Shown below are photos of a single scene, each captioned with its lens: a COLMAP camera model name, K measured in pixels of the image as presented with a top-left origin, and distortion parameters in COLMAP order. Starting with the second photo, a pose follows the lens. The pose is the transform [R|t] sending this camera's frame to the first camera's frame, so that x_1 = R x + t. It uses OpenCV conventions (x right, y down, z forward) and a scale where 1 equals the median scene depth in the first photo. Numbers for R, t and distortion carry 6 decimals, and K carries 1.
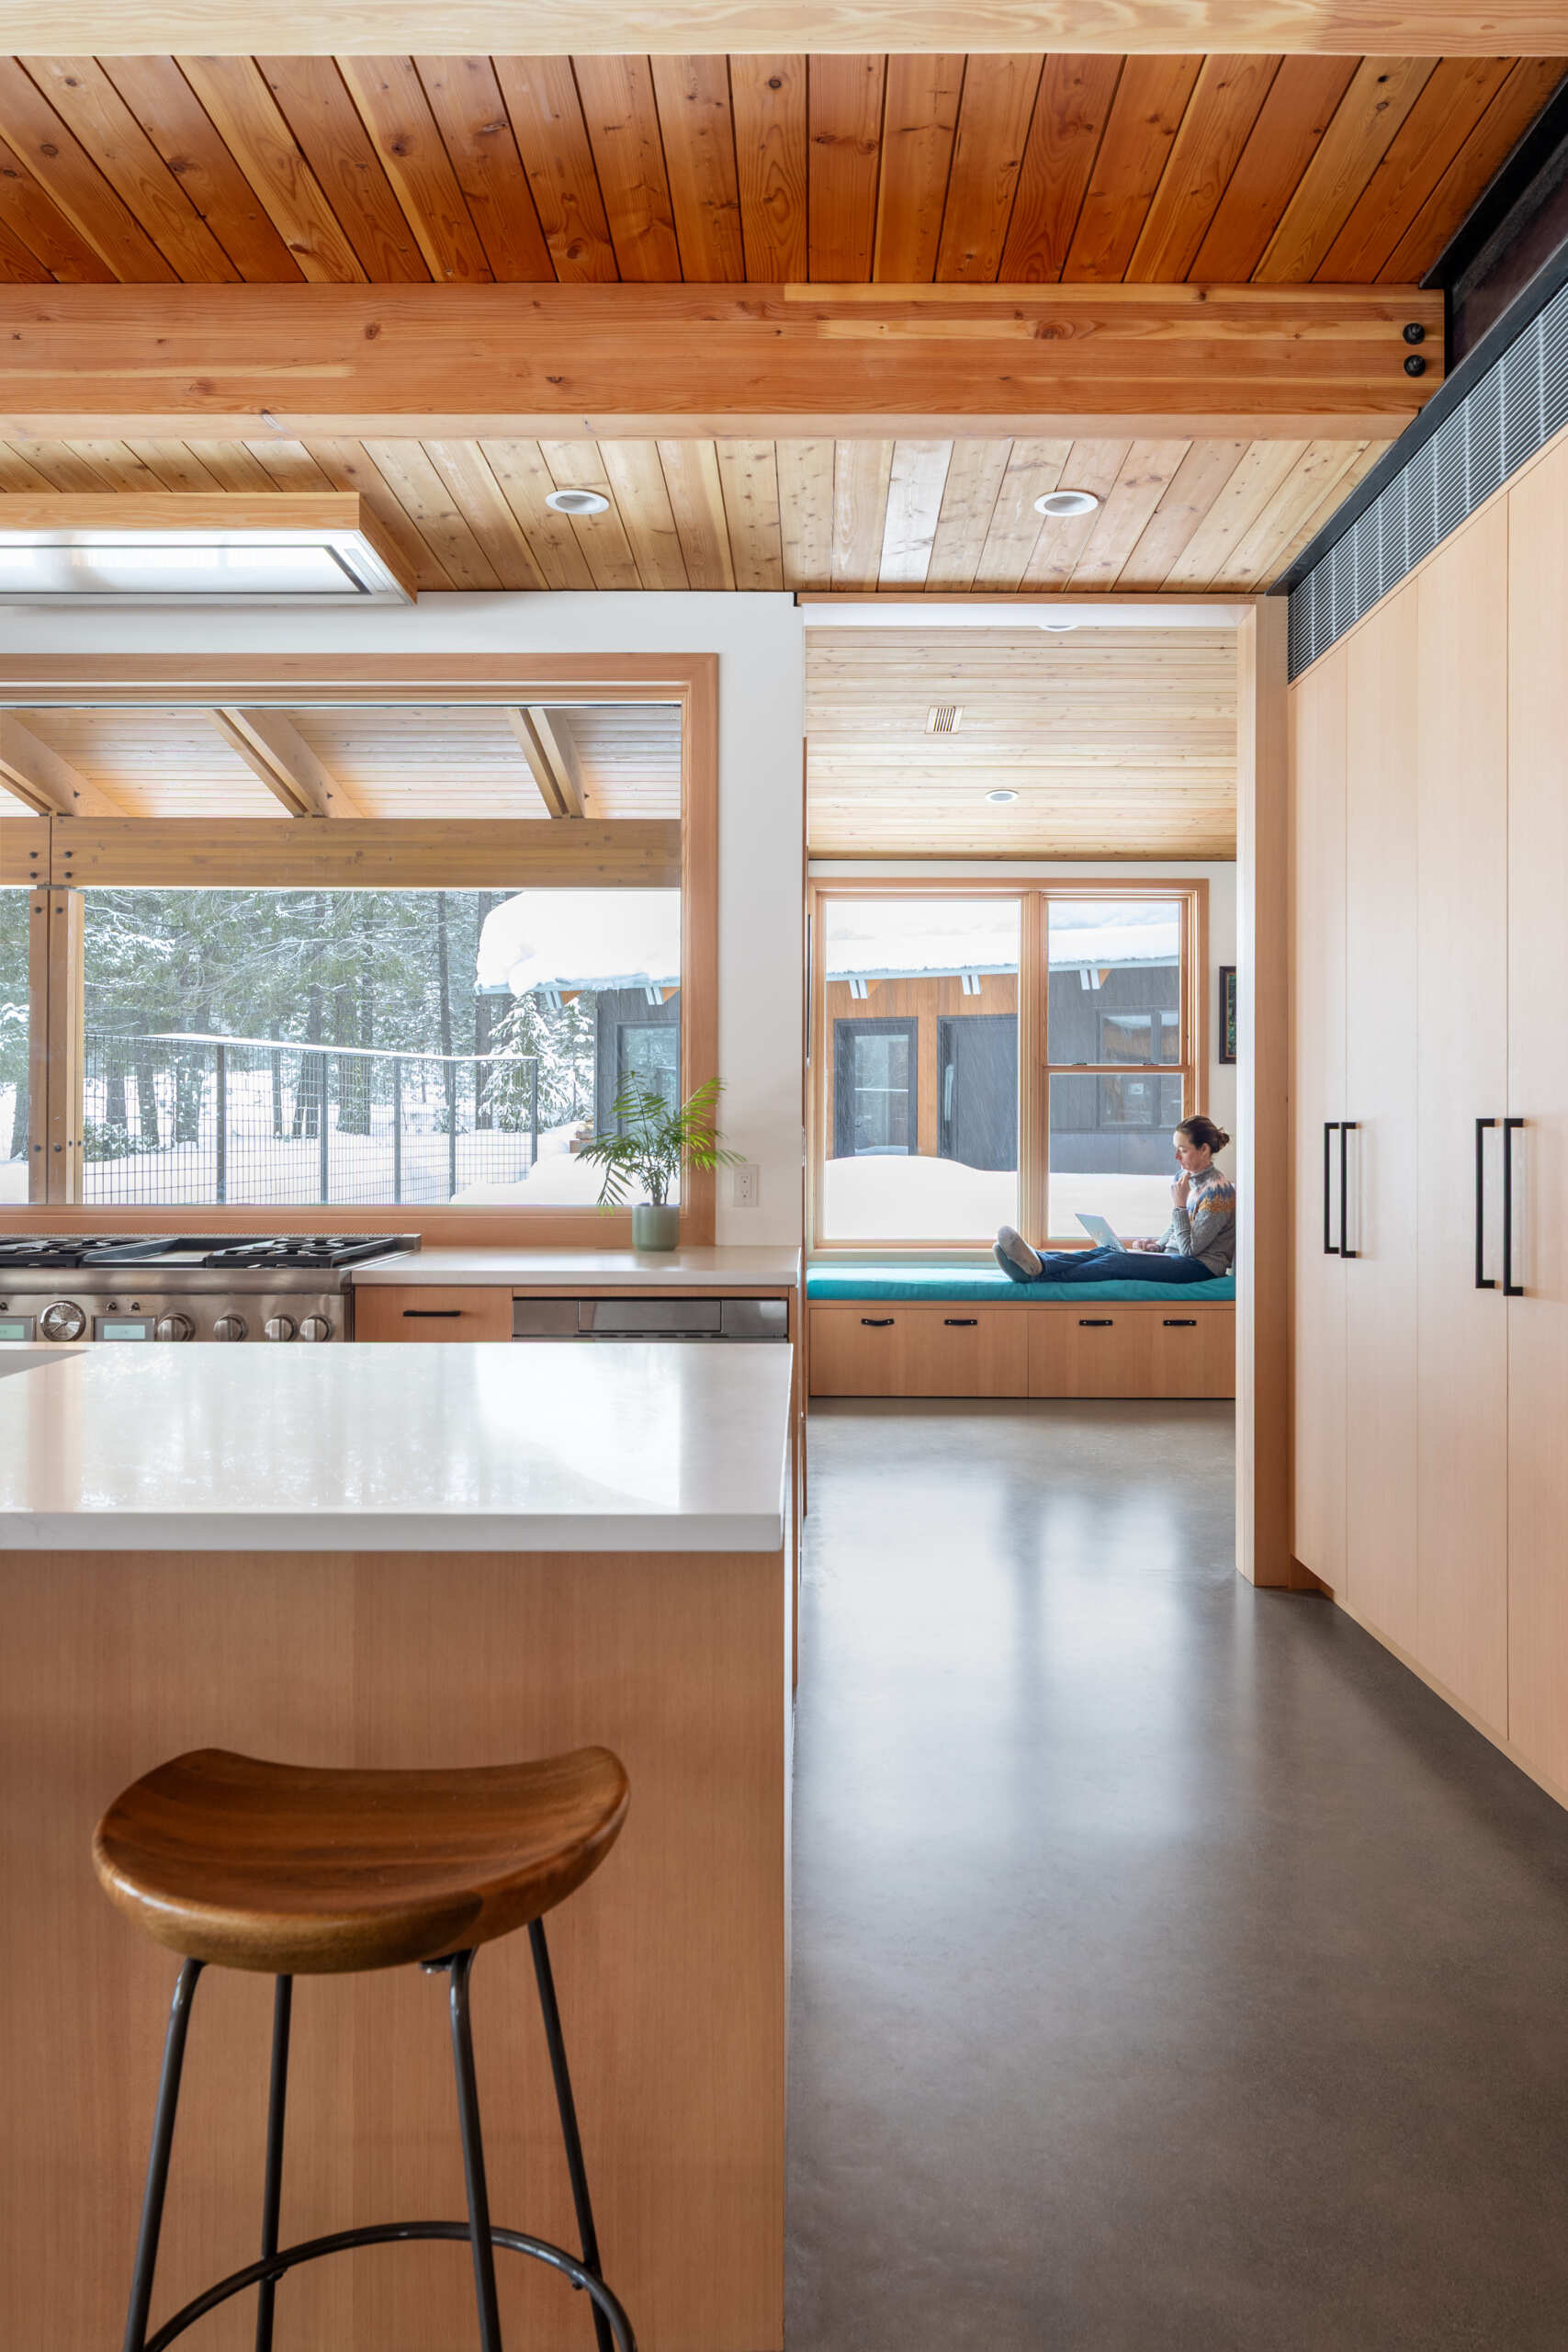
lens RADIAL K [[1638.0, 0, 815.6], [0, 1638.0, 1150.9], [0, 0, 1]] dist [-0.008420, -0.001430]
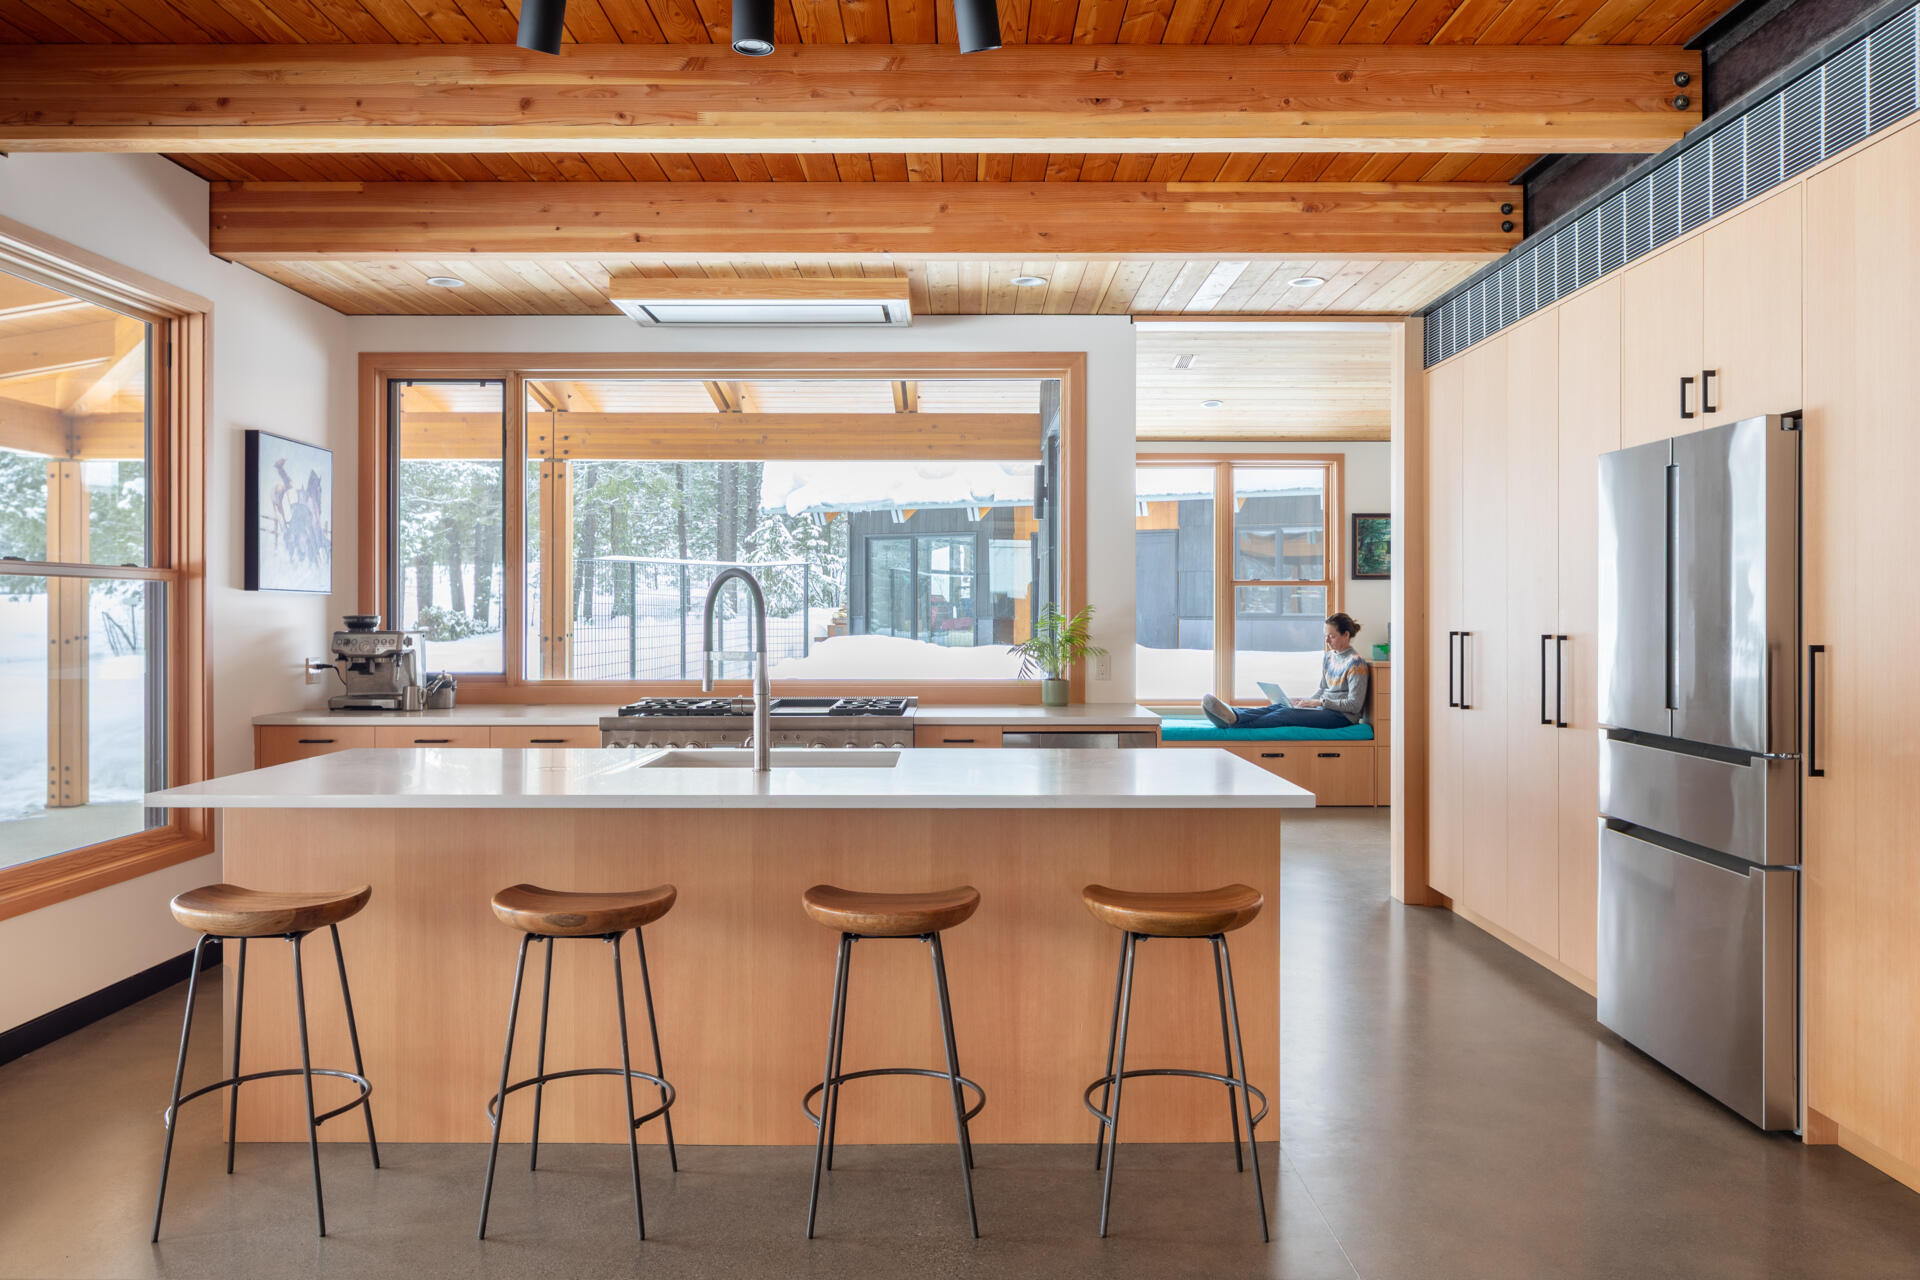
lens RADIAL K [[1360.9, 0, 964.6], [0, 1360.9, 629.8], [0, 0, 1]] dist [-0.007902, 0.001396]
pose [[0.999998, -0.001687, 0.000879, -0.192429], [0.001685, 0.999997, 0.002011, -0.021352], [-0.000883, -0.002009, 0.999998, -0.415057]]
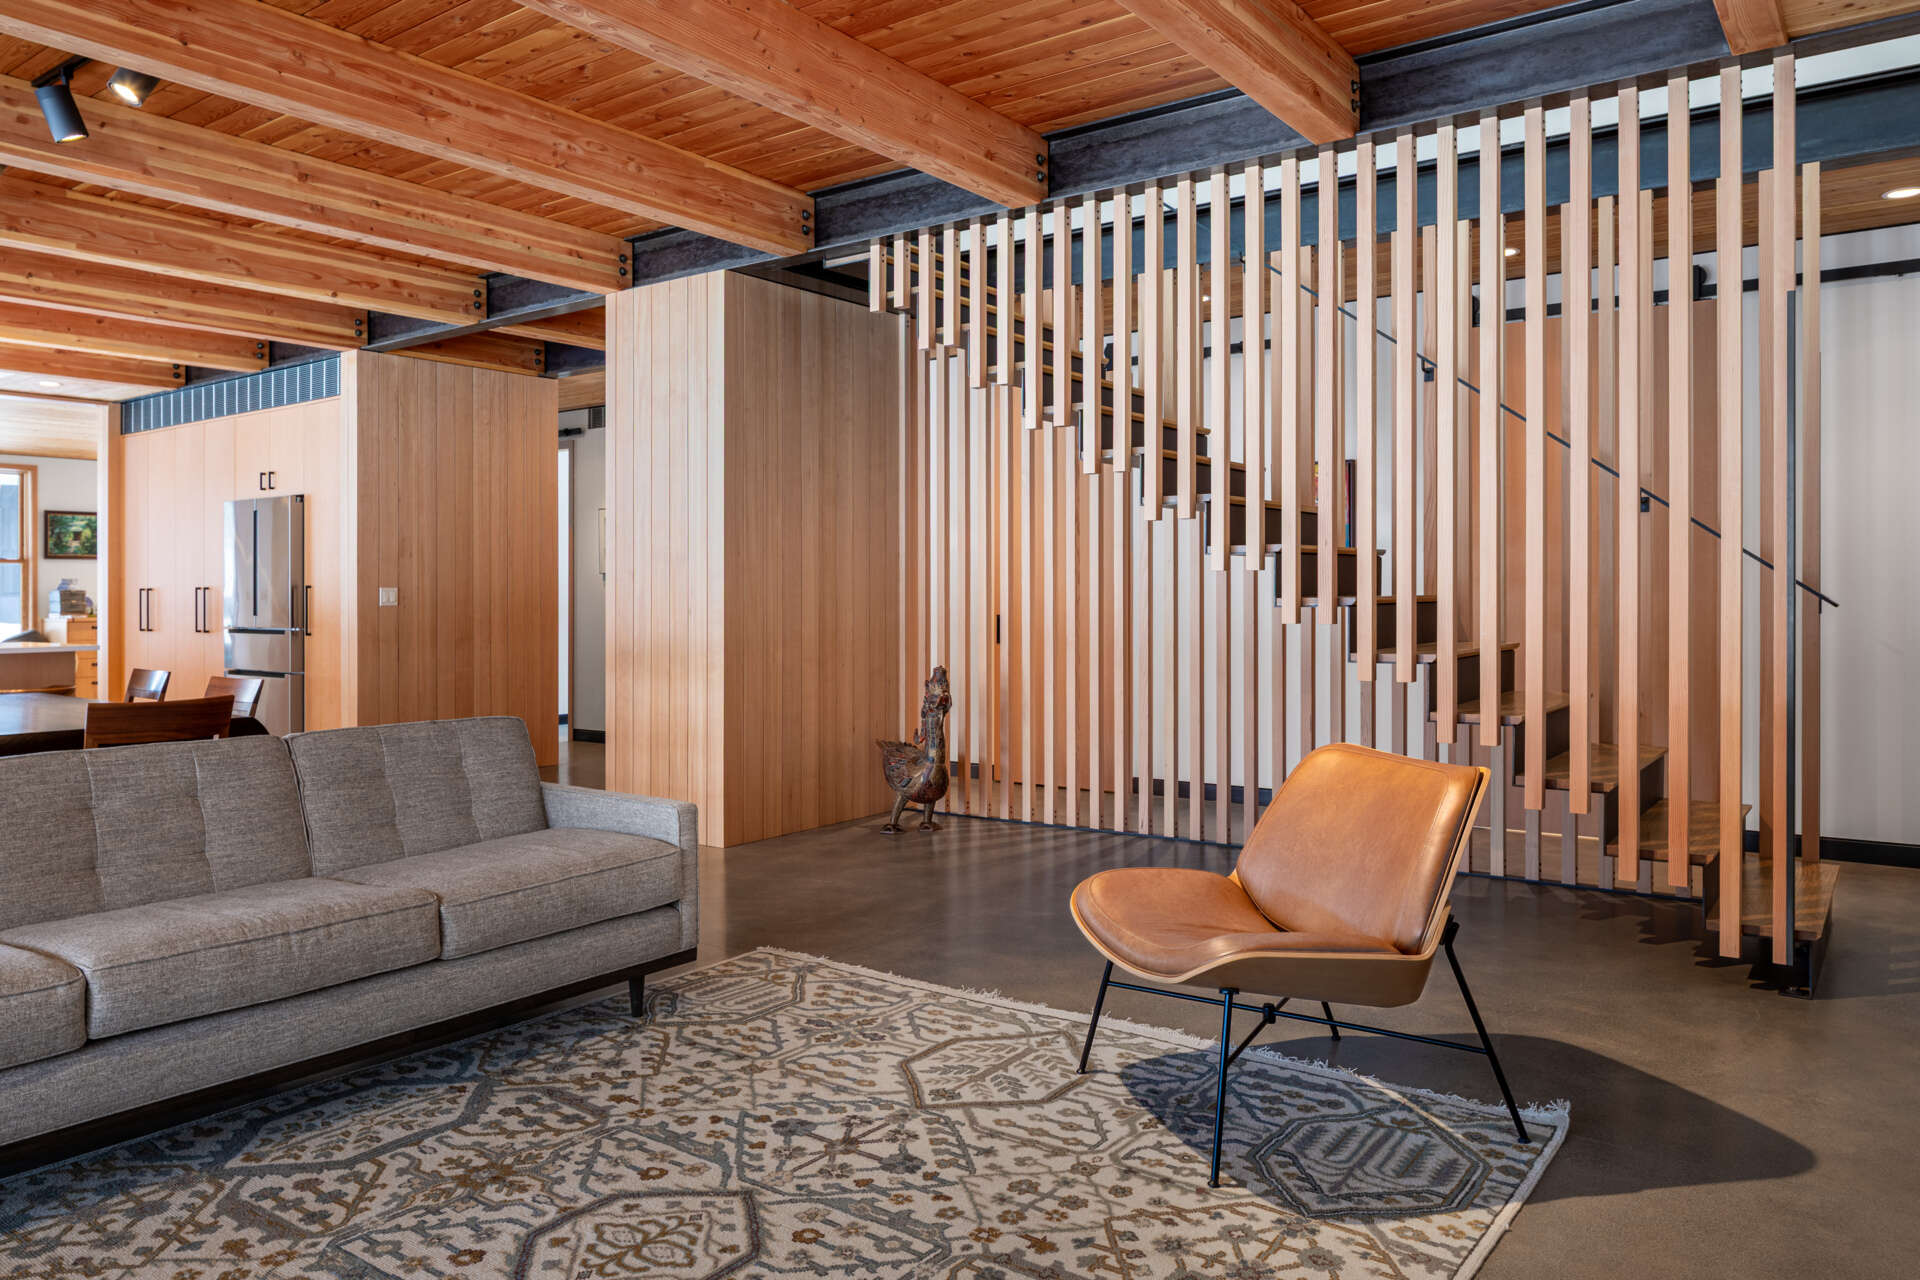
lens RADIAL K [[1337.3, 0, 940.9], [0, 1337.3, 589.8], [0, 0, 1]] dist [-0.008420, -0.001430]
pose [[0.606225, 0.003302, 0.795286, -0.716393], [0.011241, 0.999856, -0.012719, 0.031983], [-0.795214, 0.016650, 0.606101, -1.597871]]
